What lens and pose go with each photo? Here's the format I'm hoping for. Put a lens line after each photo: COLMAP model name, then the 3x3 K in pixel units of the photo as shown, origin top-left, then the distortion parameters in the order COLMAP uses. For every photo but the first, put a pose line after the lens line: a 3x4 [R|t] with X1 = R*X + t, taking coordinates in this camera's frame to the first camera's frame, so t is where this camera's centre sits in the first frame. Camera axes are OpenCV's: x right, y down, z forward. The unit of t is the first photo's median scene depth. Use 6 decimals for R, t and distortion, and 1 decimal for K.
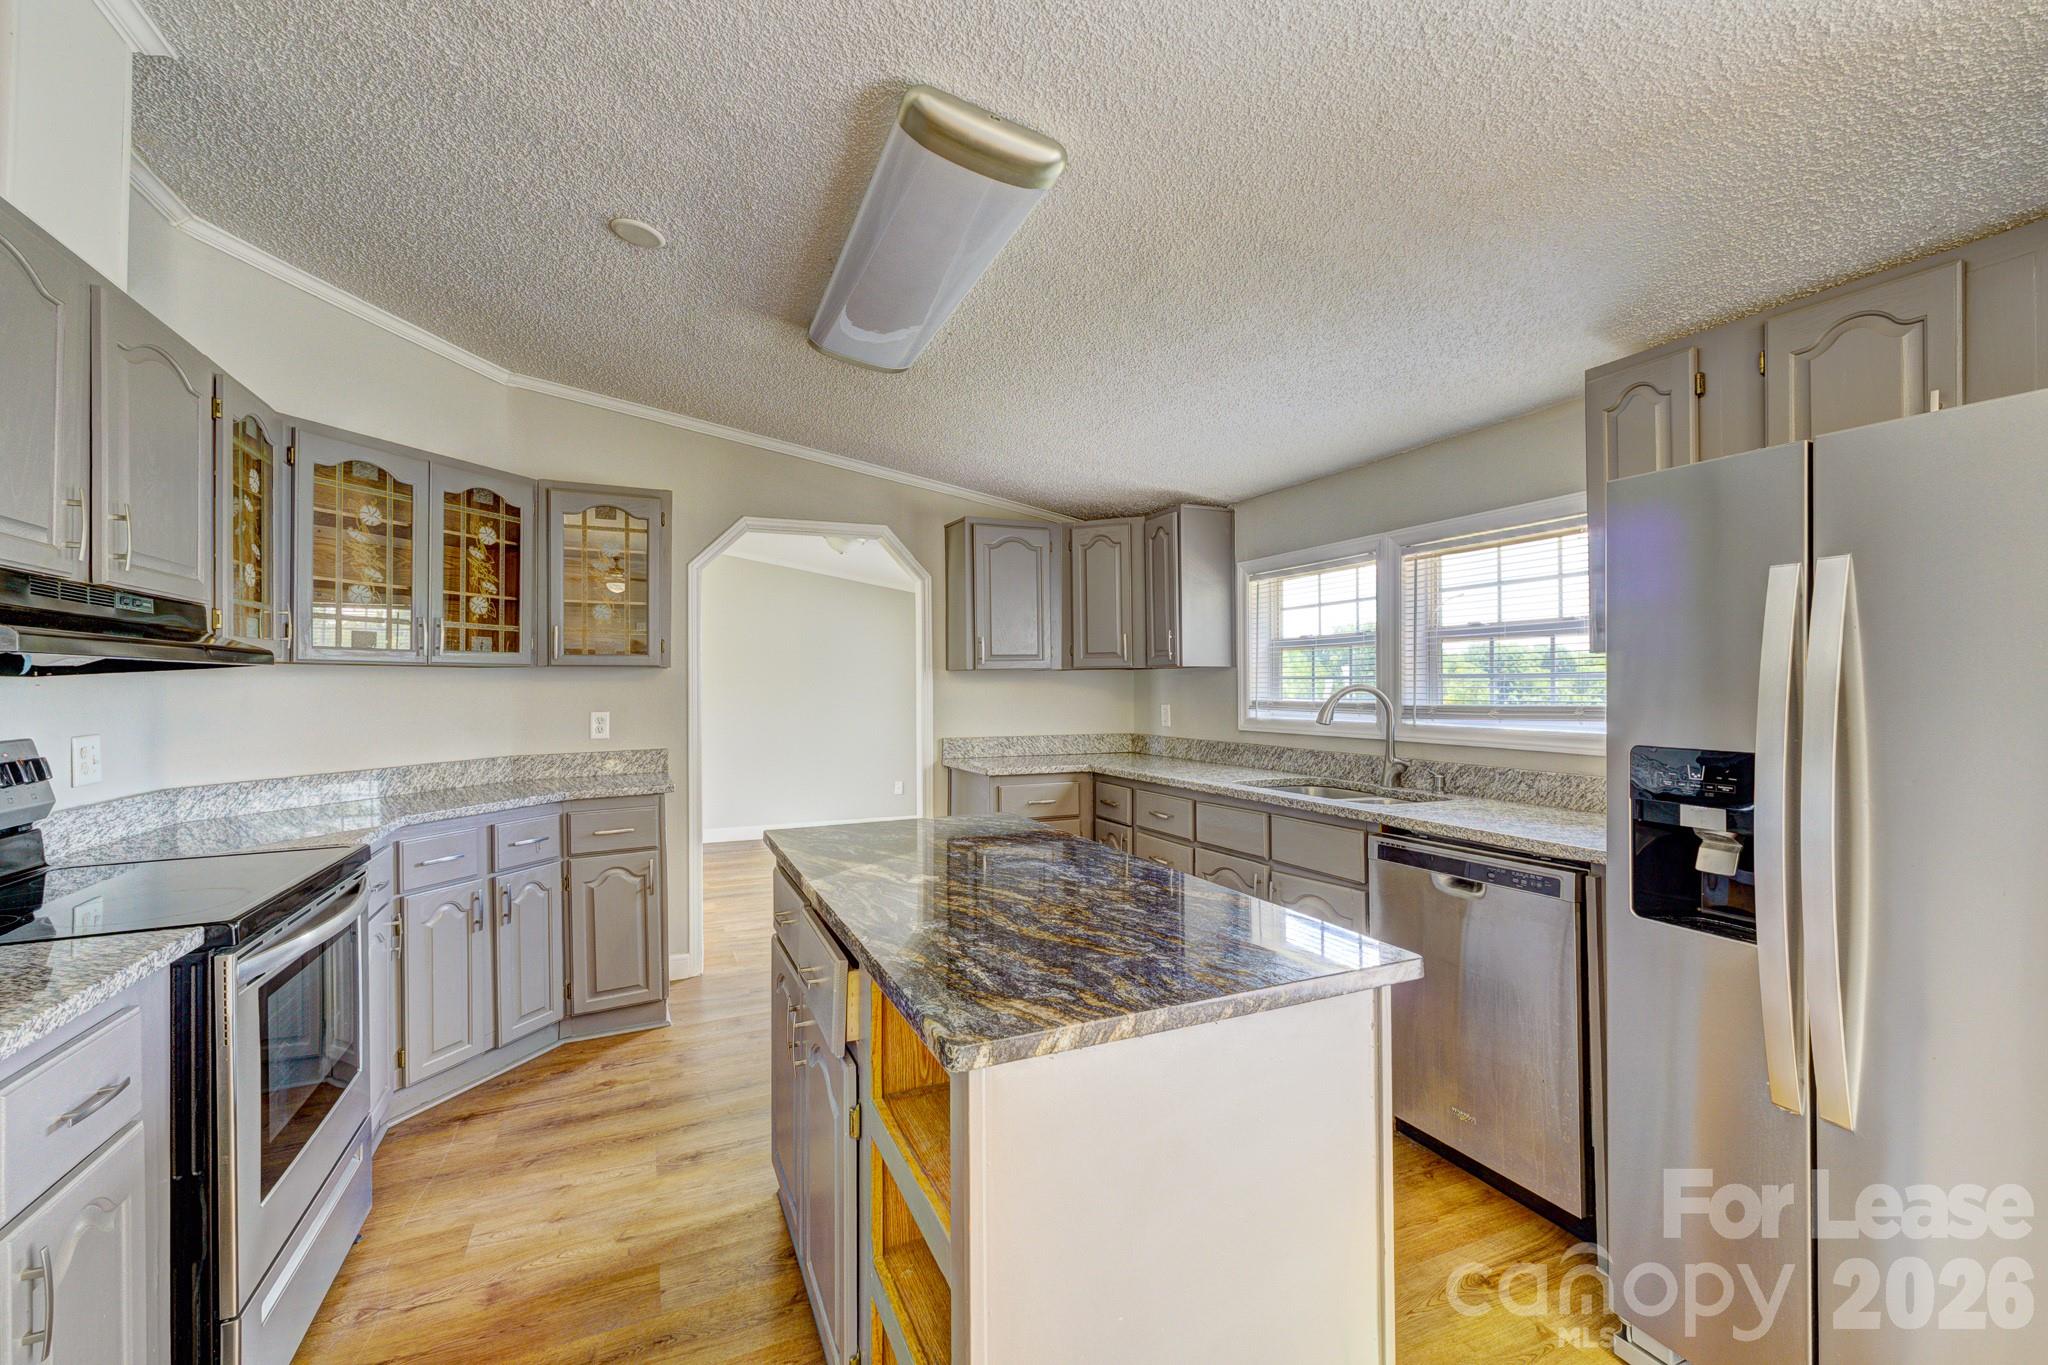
lens RADIAL K [[863.3, 0, 1027.2], [0, 863.3, 682.7], [0, 0, 1]] dist [0.010005, -0.000780]
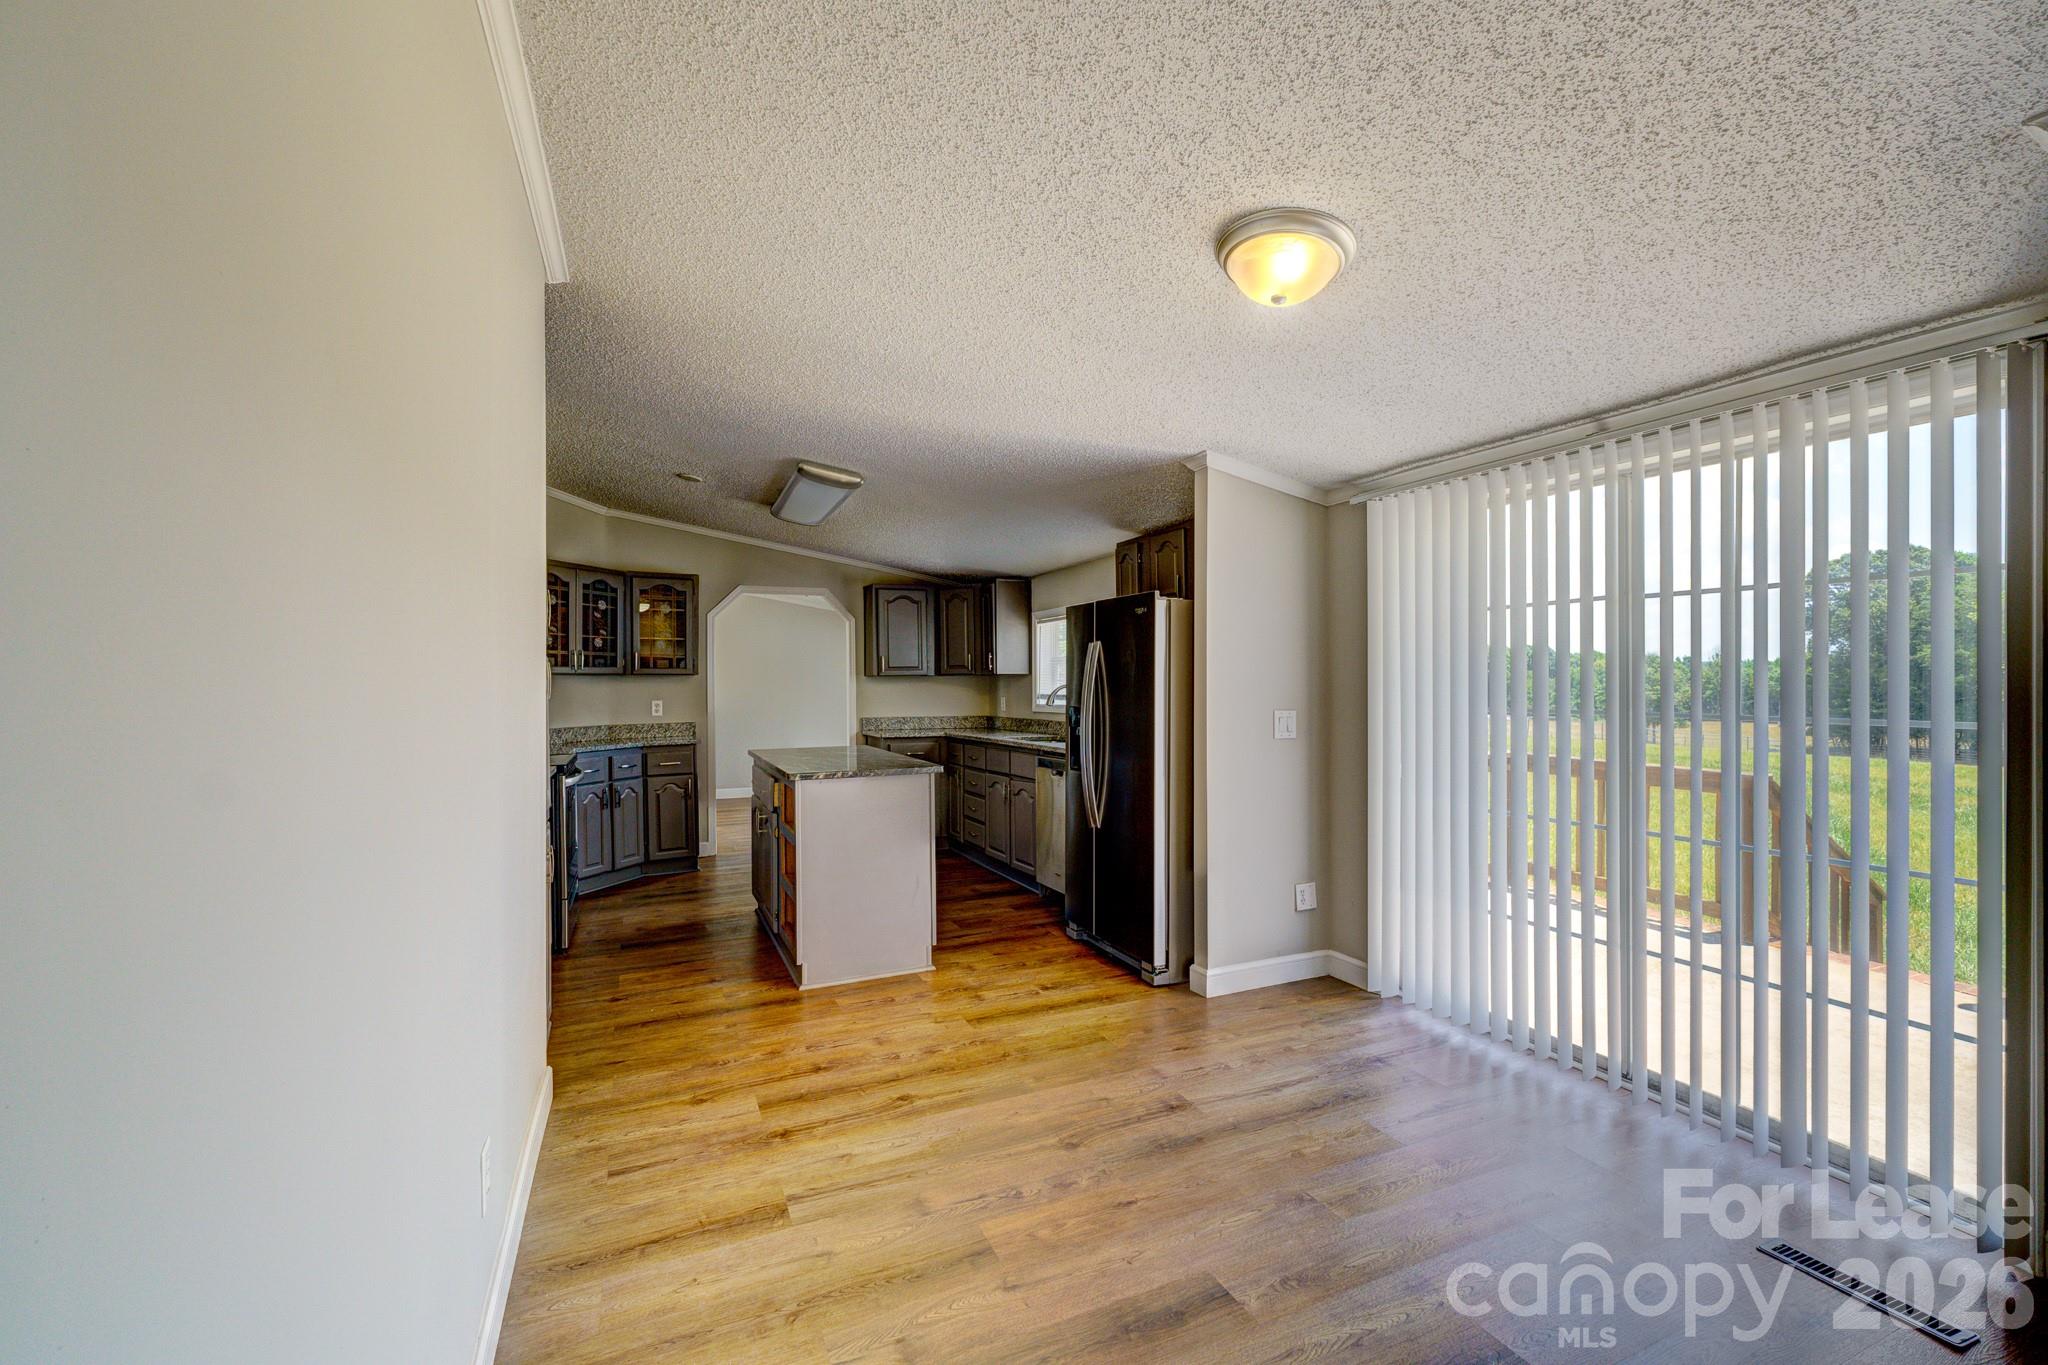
lens RADIAL K [[863.3, 0, 1028.5], [0, 863.3, 685.9], [0, 0, 1]] dist [0.010005, -0.000780]
pose [[0.999997, -0.000253, 0.002539, 0.262352], [0.000244, 0.999993, 0.003796, -0.001712], [-0.002540, -0.003795, 0.999990, -0.783123]]
